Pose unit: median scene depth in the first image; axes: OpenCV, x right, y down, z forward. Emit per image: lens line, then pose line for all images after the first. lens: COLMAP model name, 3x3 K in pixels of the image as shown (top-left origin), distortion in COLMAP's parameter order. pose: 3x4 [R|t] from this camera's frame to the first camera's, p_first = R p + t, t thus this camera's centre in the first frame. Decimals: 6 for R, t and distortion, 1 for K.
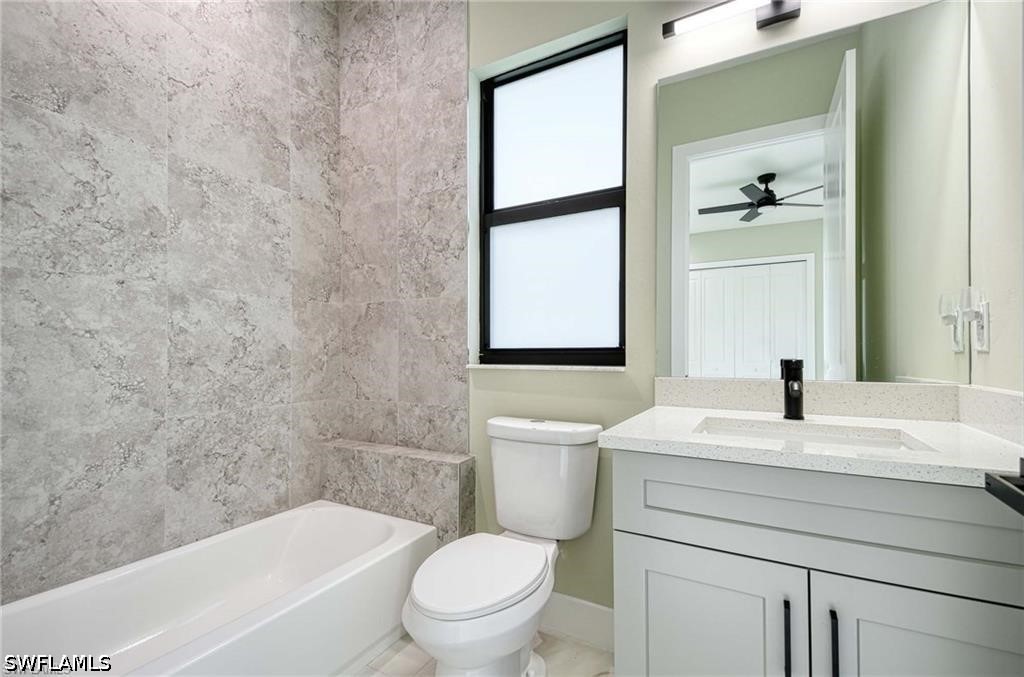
lens RADIAL K [[467.4, 0, 512.0], [0, 467.4, 338.5], [0, 0, 1]] dist [-0.001408, -0.000205]
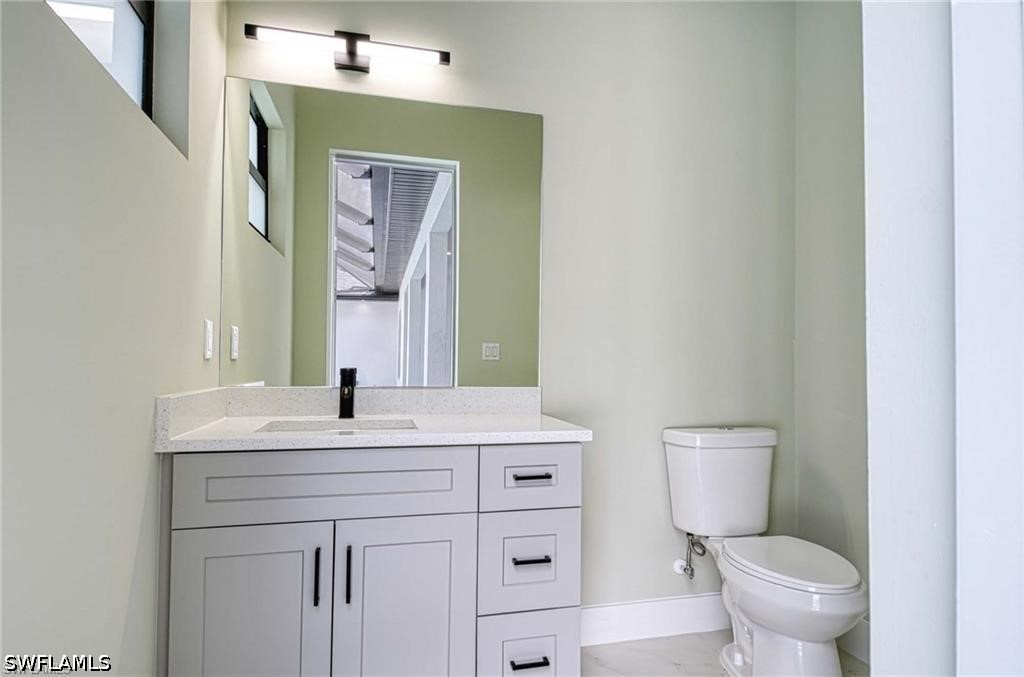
lens RADIAL K [[539.2, 0, 512.0], [0, 539.2, 338.5], [0, 0, 1]] dist [0.001823, 0.000456]
pose [[0.717785, 0.024672, 0.695828, -0.068779], [-0.020851, 0.999685, -0.013937, -0.022652], [-0.695953, -0.004505, 0.718074, -0.305903]]
